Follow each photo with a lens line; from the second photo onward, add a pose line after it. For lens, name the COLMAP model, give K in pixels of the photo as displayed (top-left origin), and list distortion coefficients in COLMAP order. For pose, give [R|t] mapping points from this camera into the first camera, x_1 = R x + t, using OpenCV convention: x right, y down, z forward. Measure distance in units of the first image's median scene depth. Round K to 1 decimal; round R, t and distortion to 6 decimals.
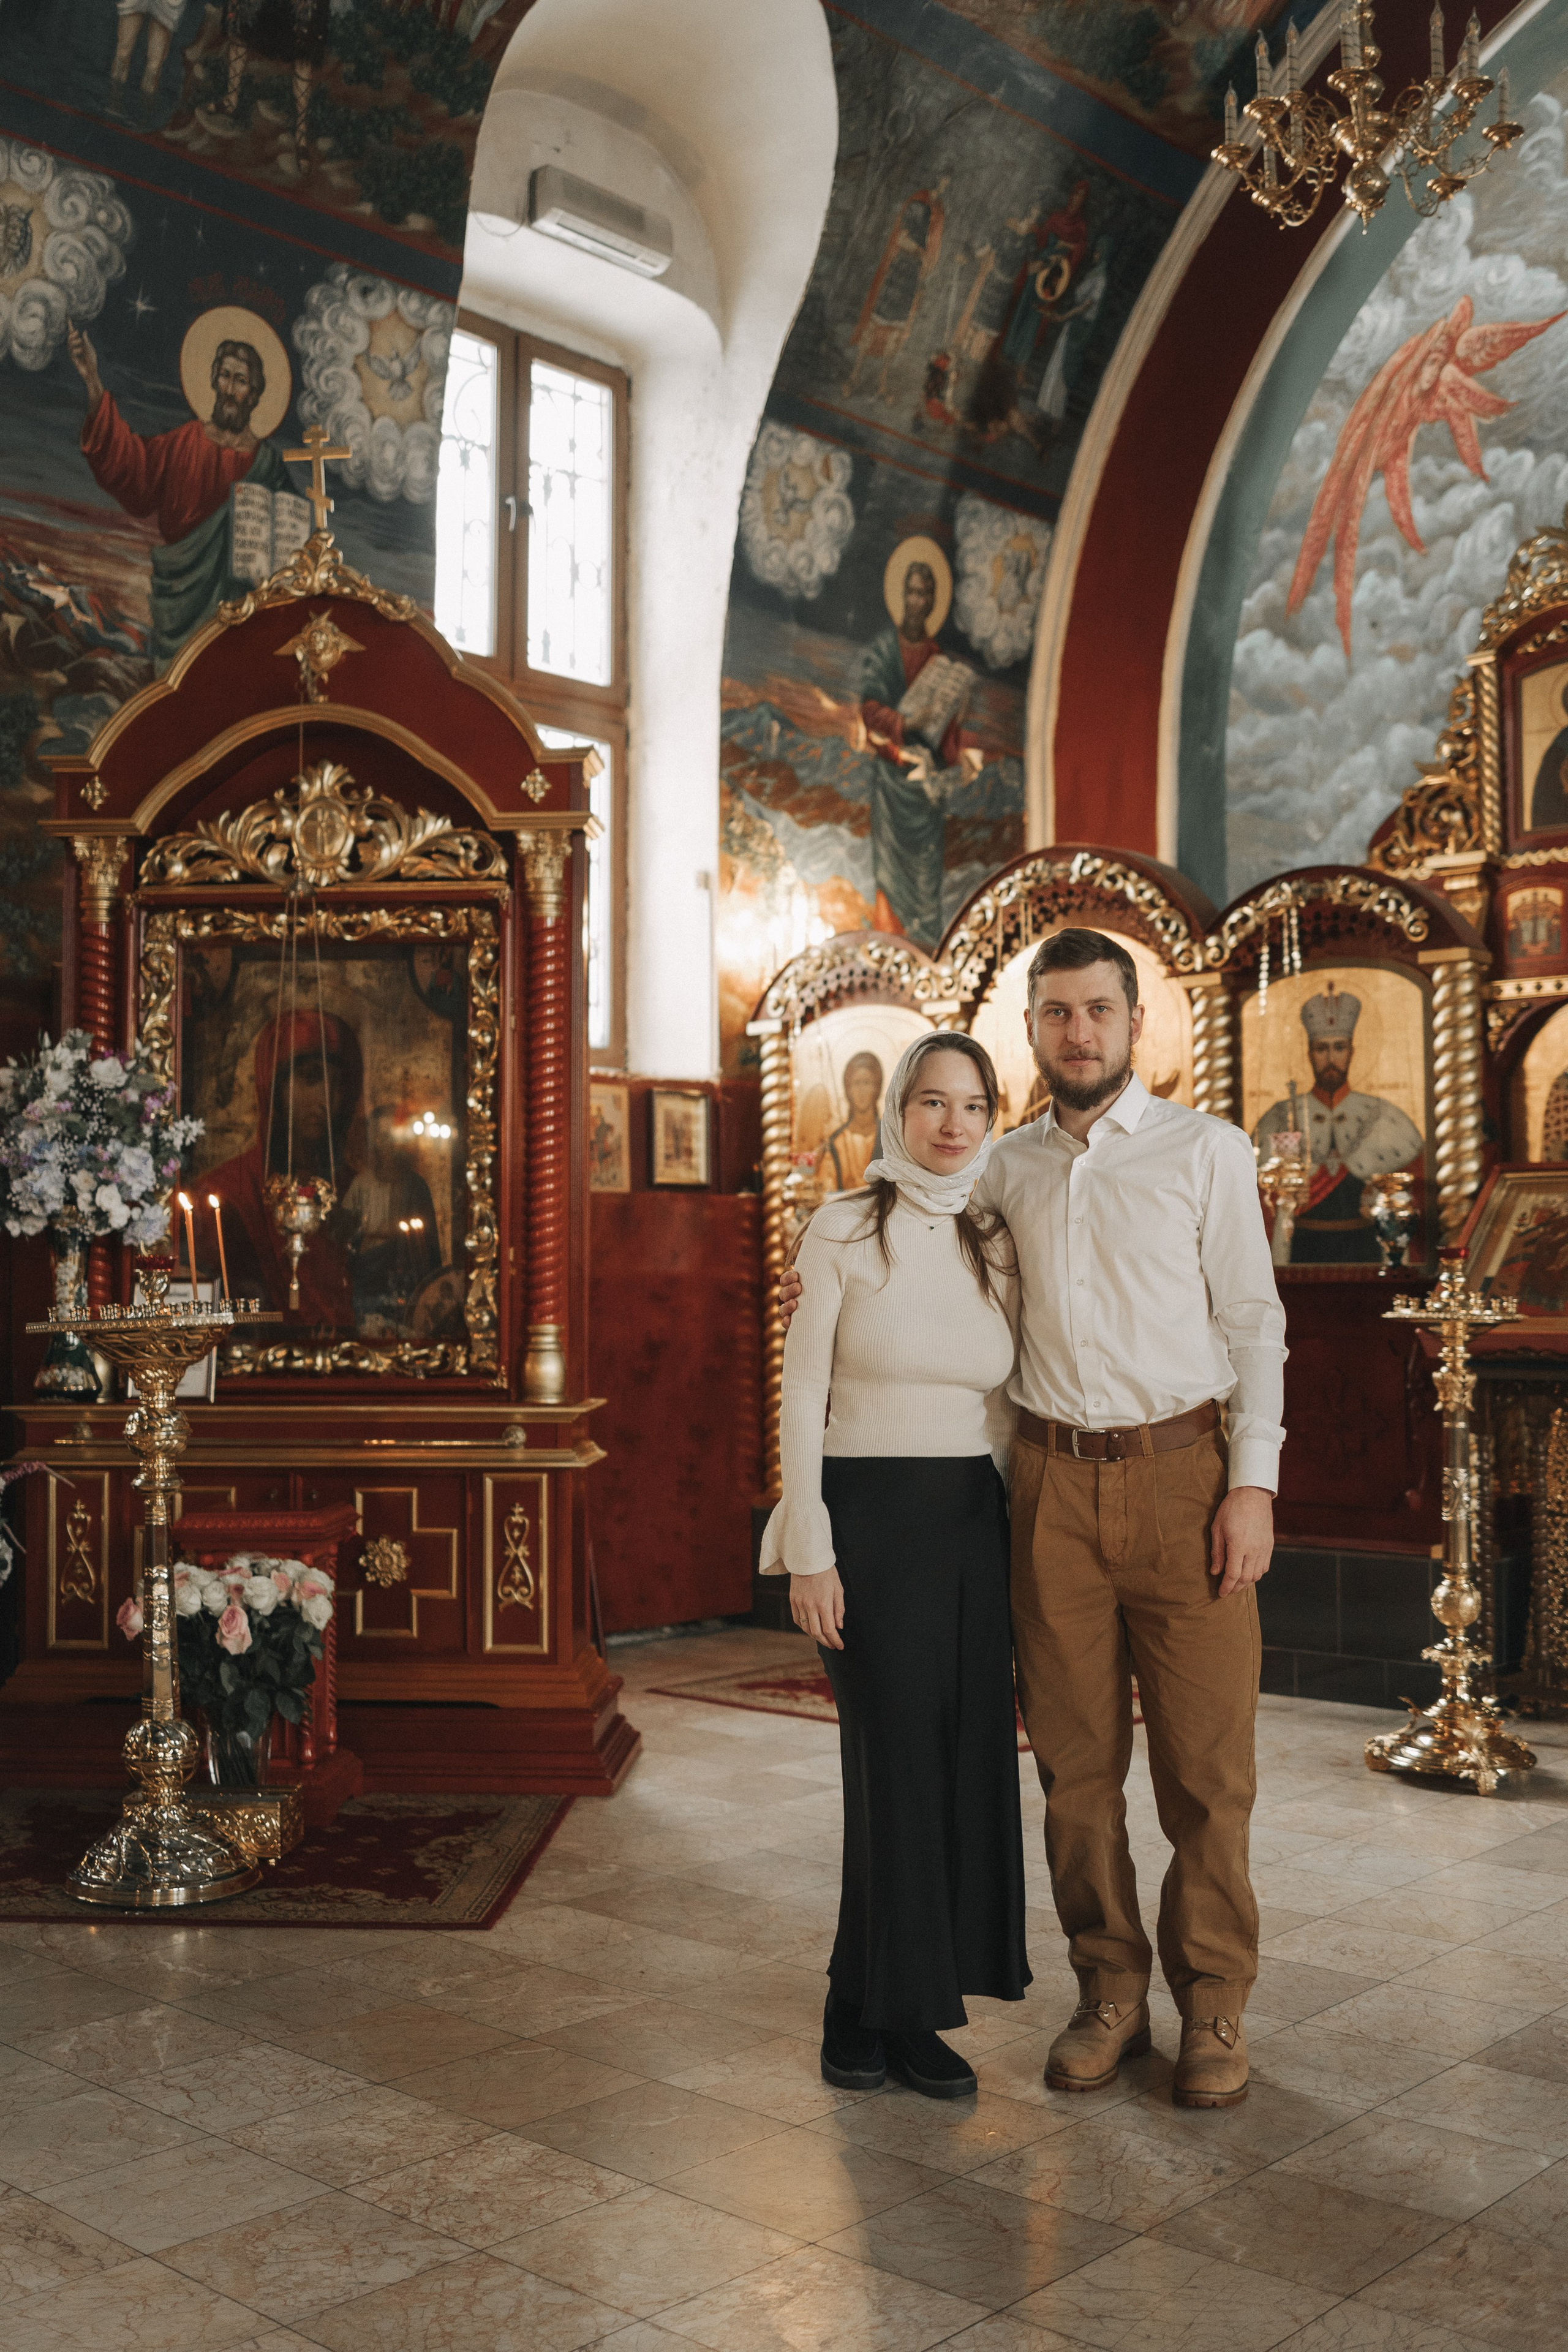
lens RADIAL K [[2386.6, 0, 784.0], [0, 2386.6, 1176.0], [0, 0, 1]] dist [-0.058224, 0.008318]
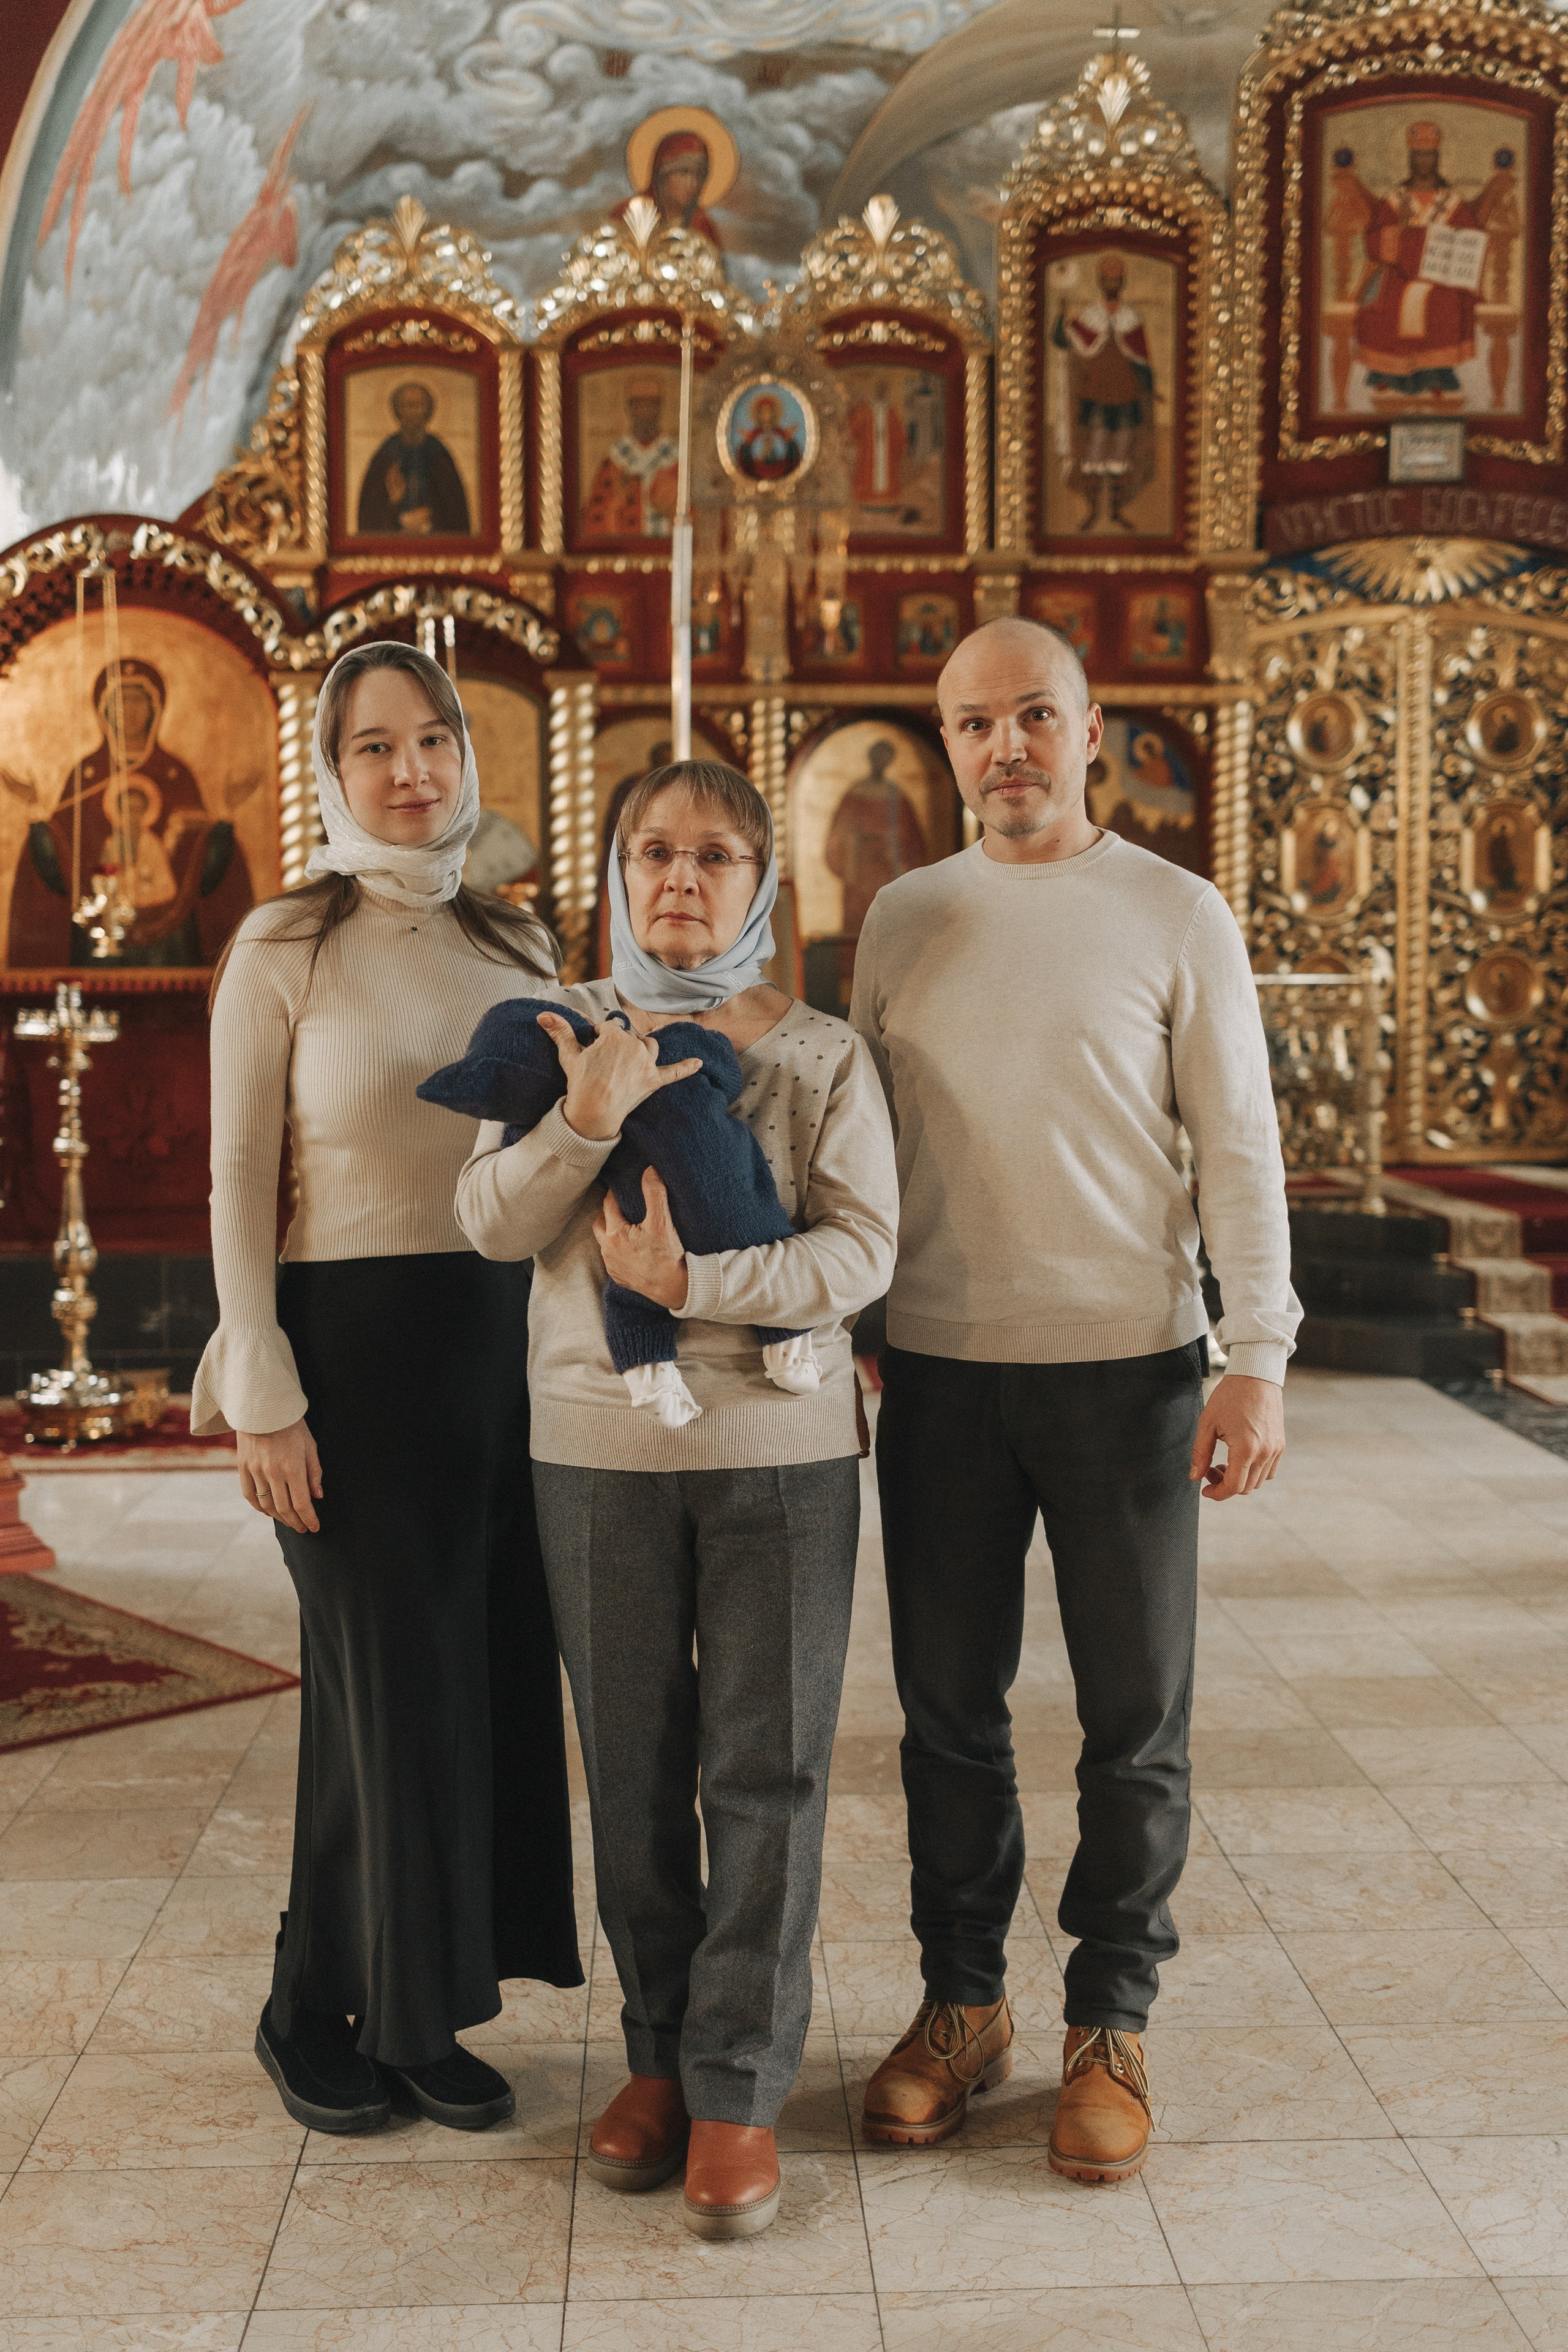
lens RADIAL K [[2629.2, 0, 784.0], [0, 2629.2, 1176.0], [0, 0, 1]] dist [0.011991, -0.001538]
pose [[0.697956, -0.054751, 0.714044, -0.471215], [-0.031405, 0.993774, 0.106898, -0.002004], [-0.715451, -0.097035, 0.691891, 0.099598]]
